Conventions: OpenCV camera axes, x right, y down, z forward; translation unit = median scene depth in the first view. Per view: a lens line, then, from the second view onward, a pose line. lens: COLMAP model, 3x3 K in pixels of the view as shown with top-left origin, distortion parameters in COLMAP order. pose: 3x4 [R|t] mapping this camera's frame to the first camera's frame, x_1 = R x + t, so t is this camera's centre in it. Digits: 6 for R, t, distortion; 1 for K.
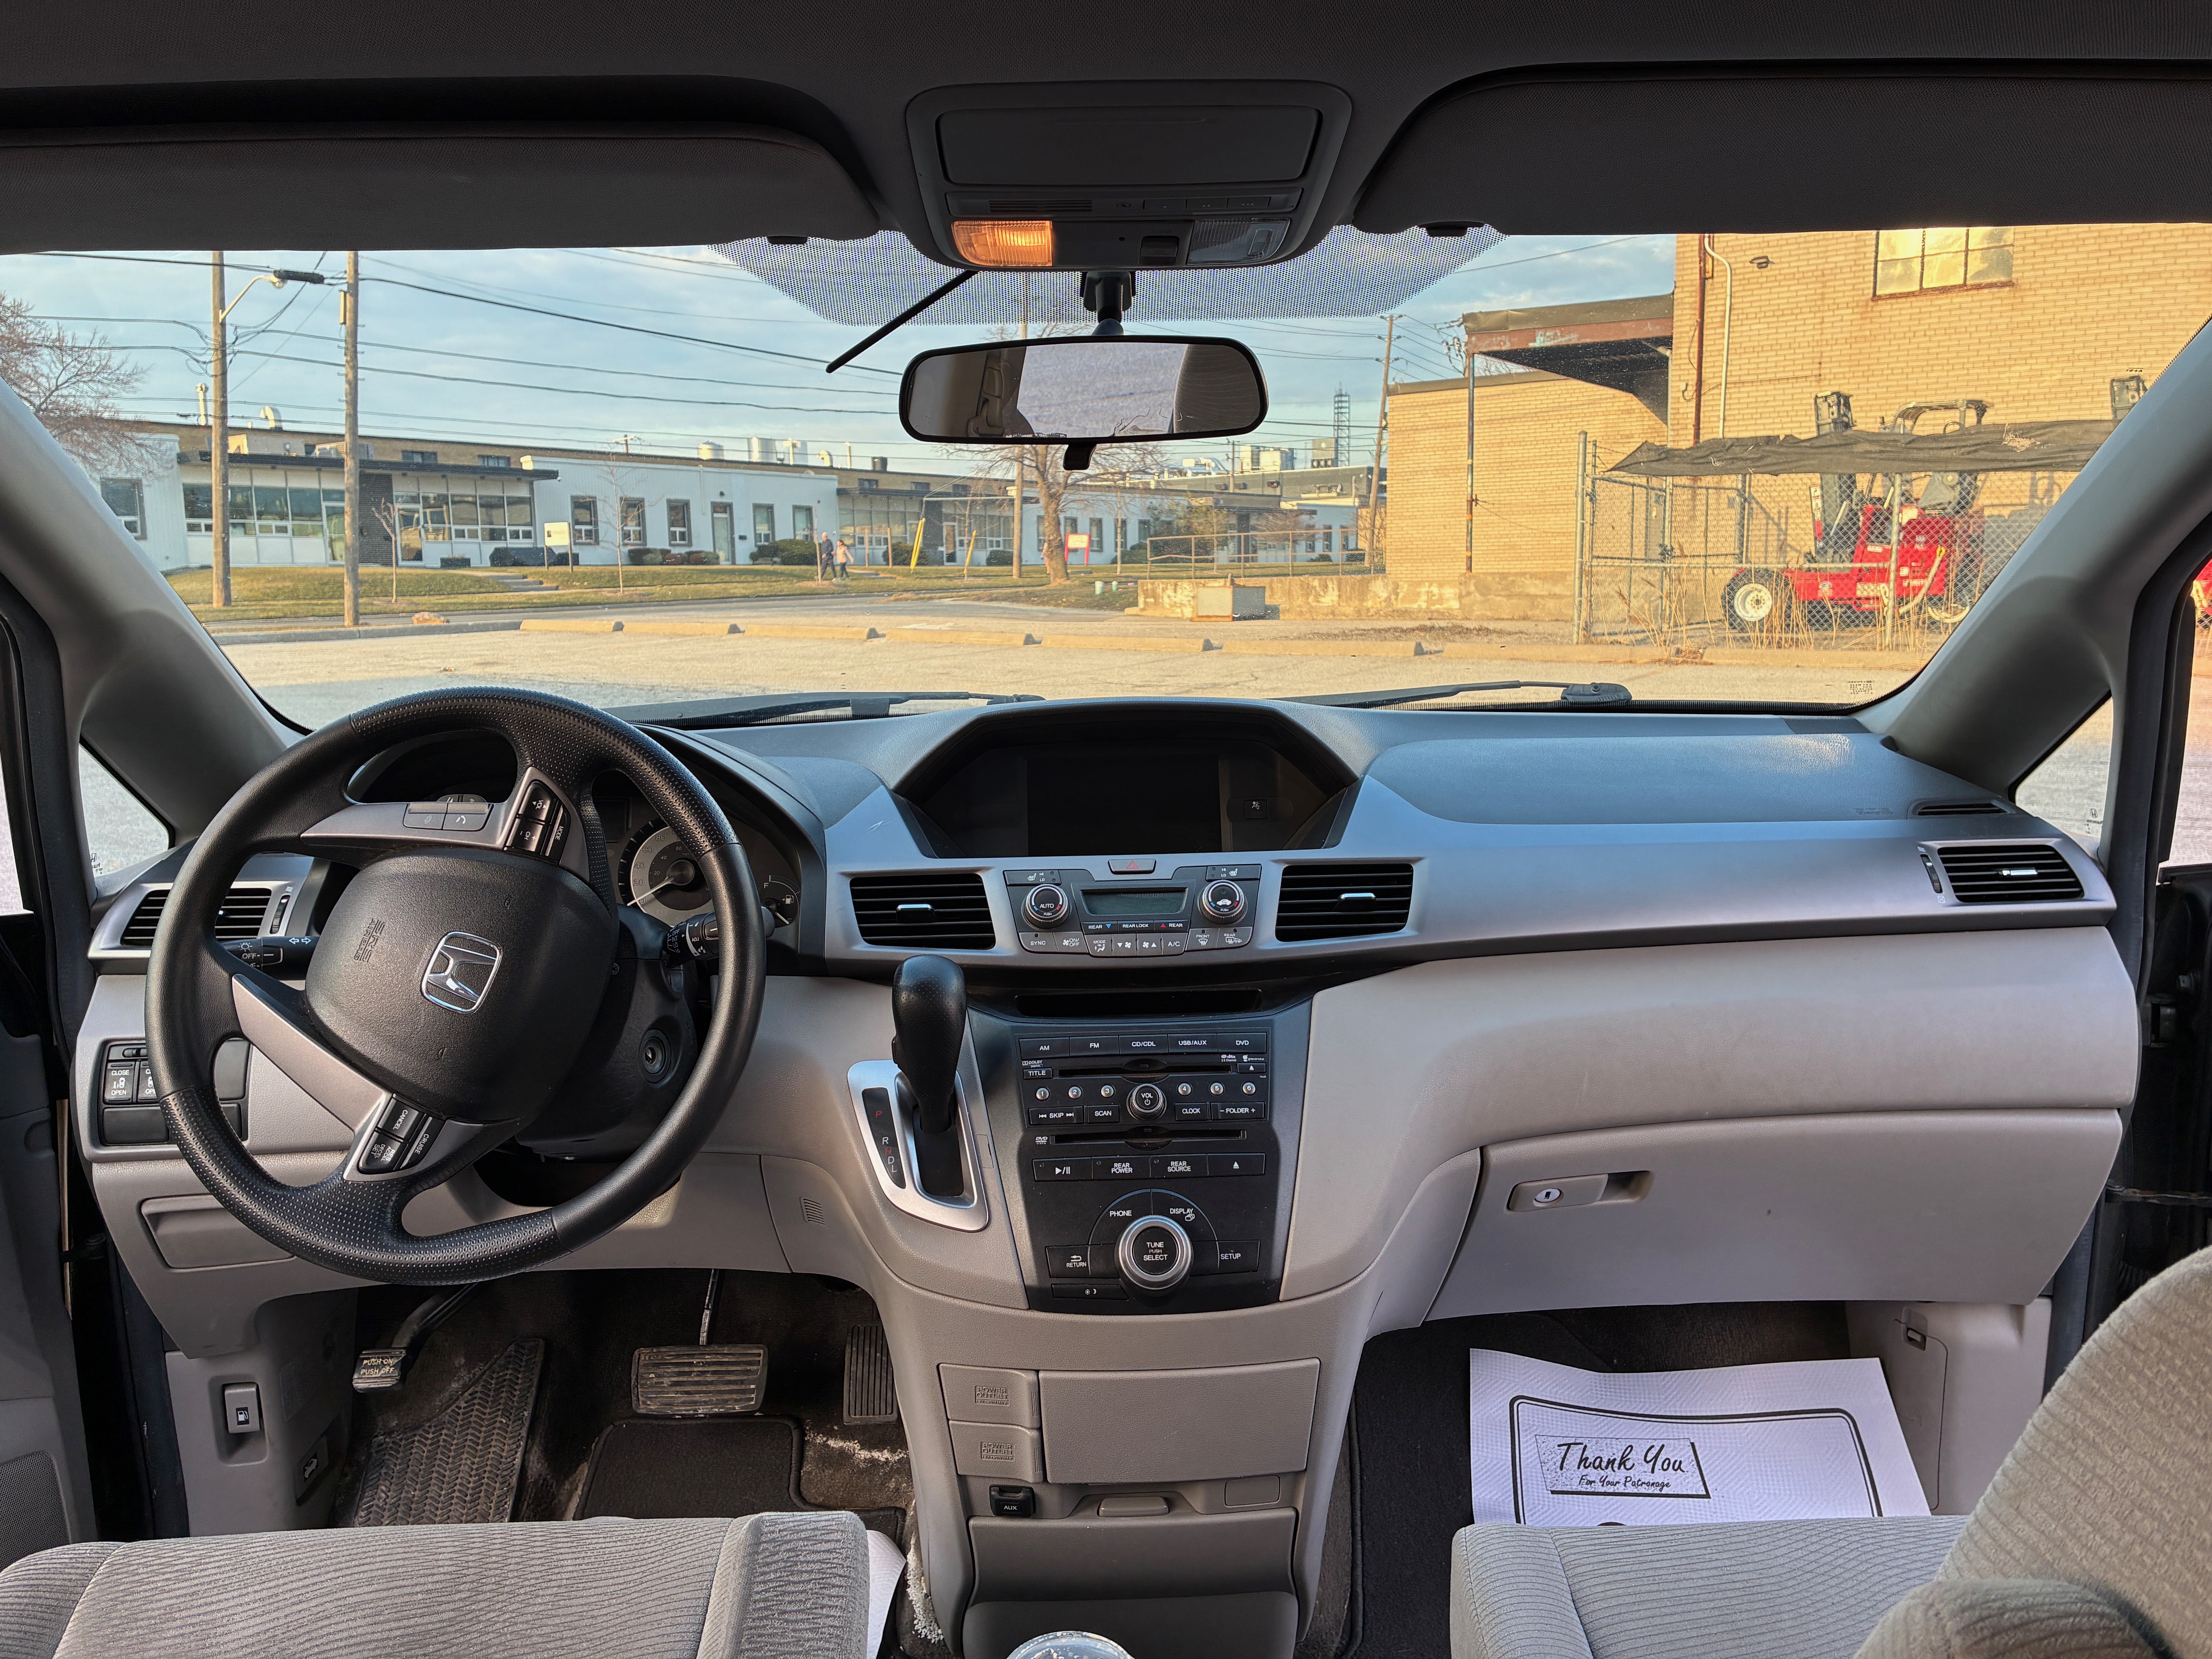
lens RADIAL K [[1689.8, 0, 1112.4], [0, 1689.8, 807.5], [0, 0, 1]] dist [0.027870, -0.010784]
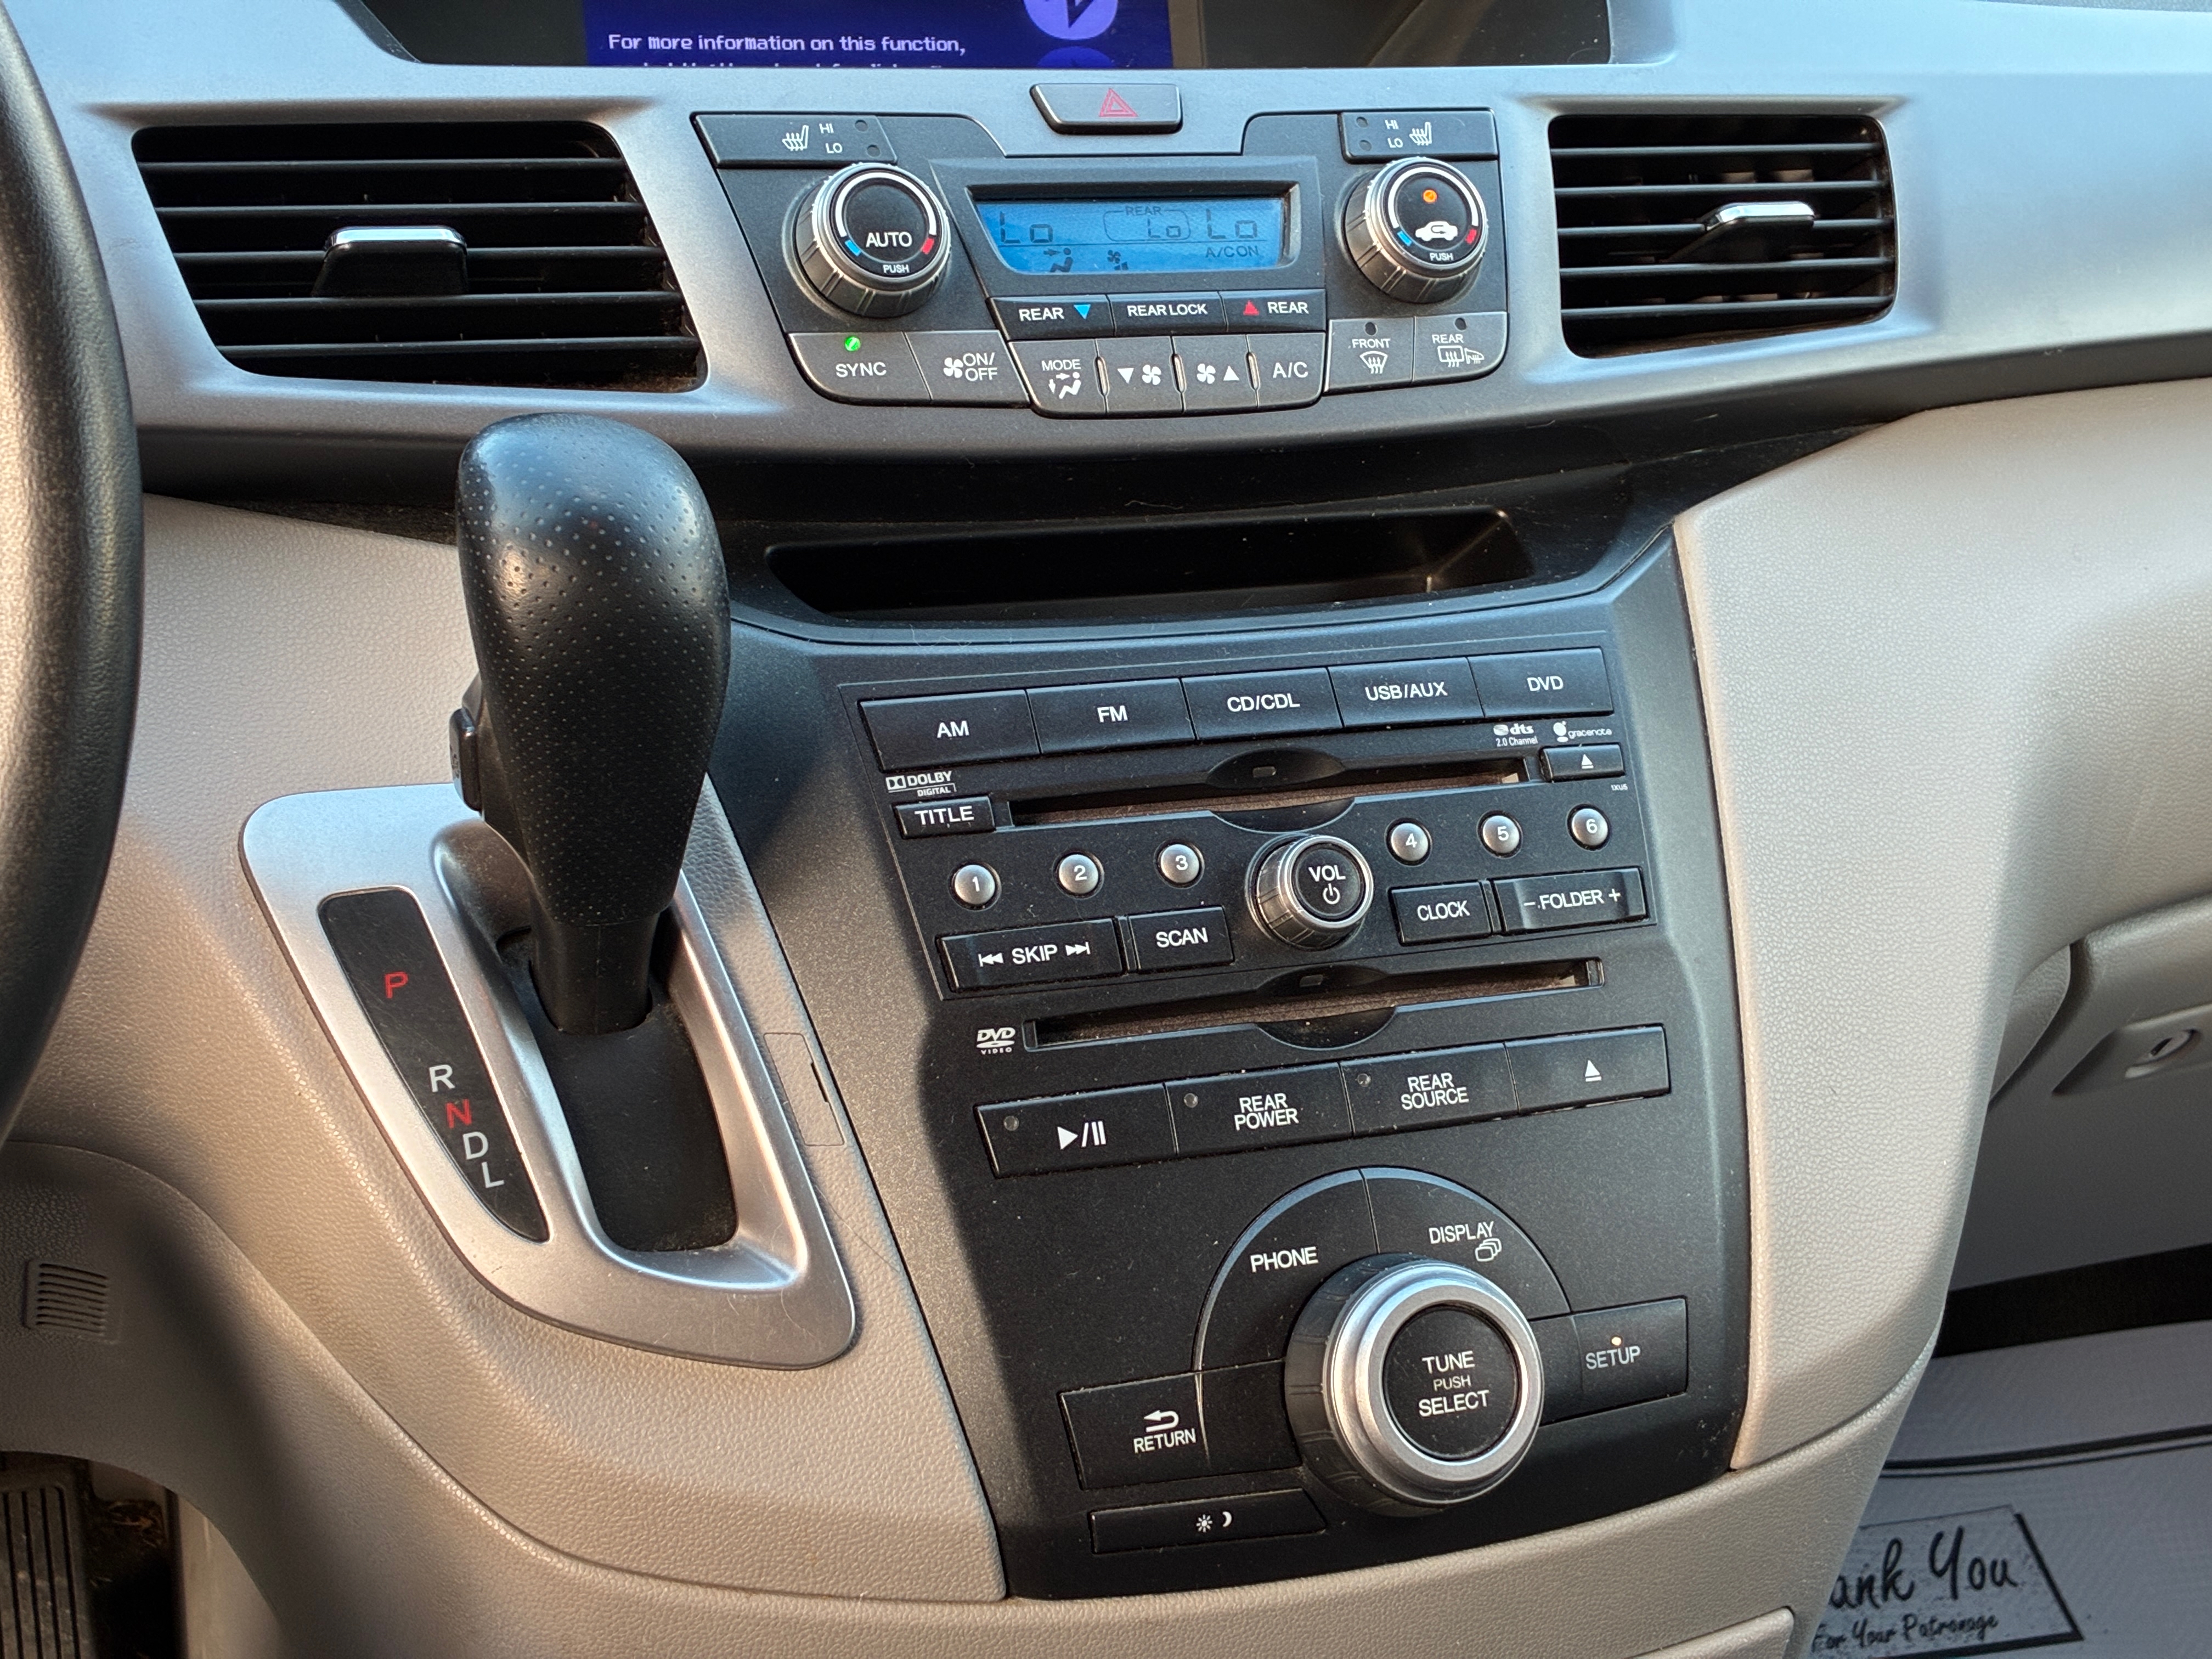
lens RADIAL K [[3428.8, 0, 1122.5], [0, 3428.8, 840.6], [0, 0, 1]] dist [0.059358, 0.000000]
pose [[0.934574, -0.054936, 0.351502, -0.170507], [-0.026463, 0.974534, 0.222671, 0.020703], [-0.354783, -0.217404, 0.909321, 0.334237]]
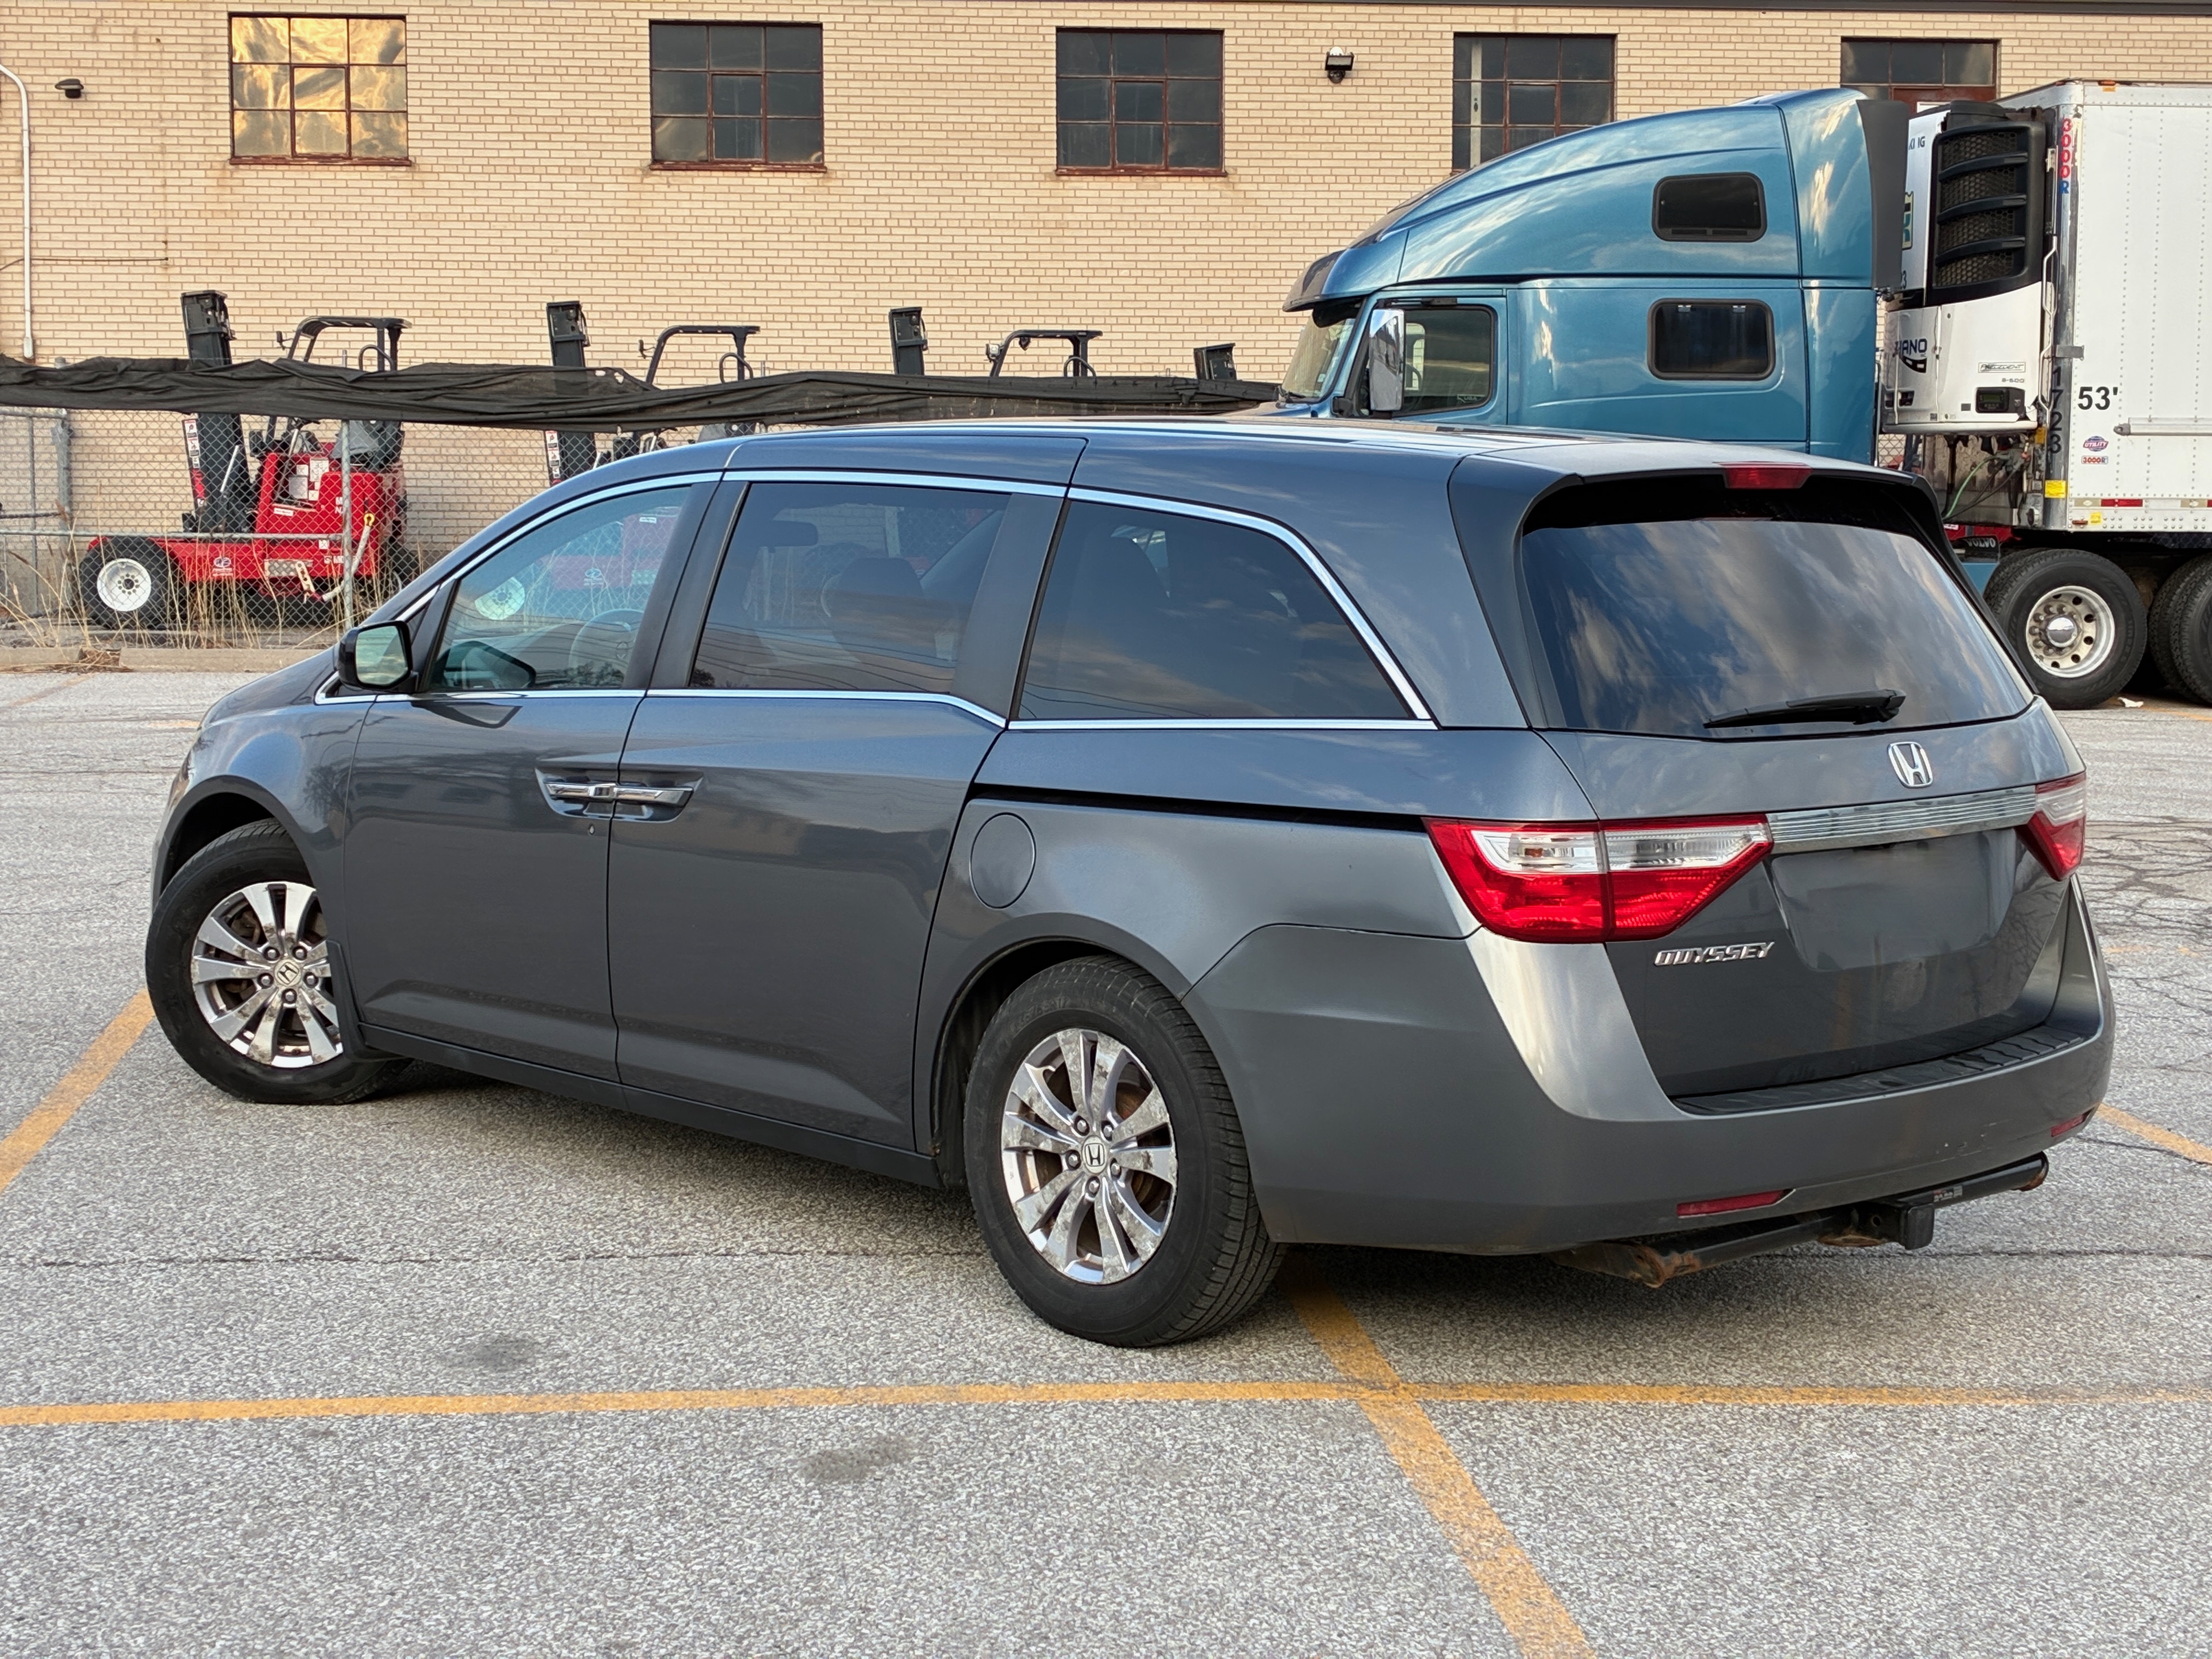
lens RADIAL K [[3428.8, 0, 1127.2], [0, 3428.8, 843.4], [0, 0, 1]] dist [0.059358, 0.000000]
pose [[0.737053, -0.051883, 0.673840, -3.245120], [0.082727, 0.996477, -0.013763, 0.438445], [-0.670752, 0.065889, 0.738749, -3.625111]]
